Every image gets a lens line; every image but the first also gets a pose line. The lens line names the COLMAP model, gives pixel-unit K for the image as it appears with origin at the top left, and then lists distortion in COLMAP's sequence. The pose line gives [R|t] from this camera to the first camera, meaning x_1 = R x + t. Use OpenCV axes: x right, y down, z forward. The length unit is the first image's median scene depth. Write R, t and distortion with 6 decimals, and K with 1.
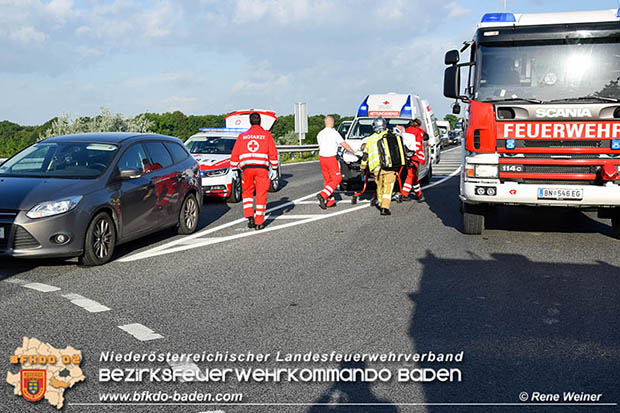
lens RADIAL K [[783.1, 0, 304.6], [0, 783.1, 208.4], [0, 0, 1]] dist [0.139244, 0.000000]
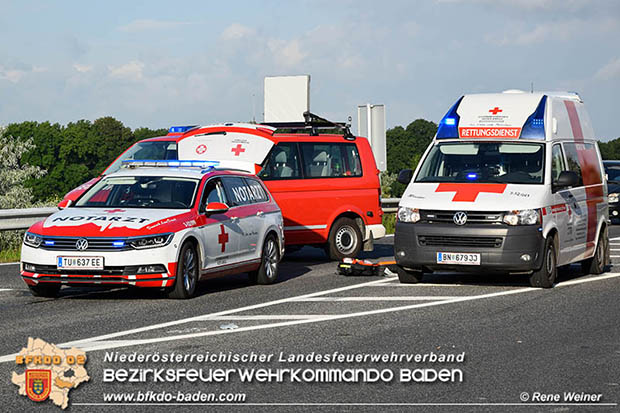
lens RADIAL K [[2102.3, 0, 311.0], [0, 2102.3, 206.4], [0, 0, 1]] dist [0.889854, 0.000000]
pose [[0.997945, 0.003091, -0.064000, 0.074102], [-0.008236, 0.996737, -0.080290, 0.037039], [0.063543, 0.080652, 0.994715, -0.356654]]
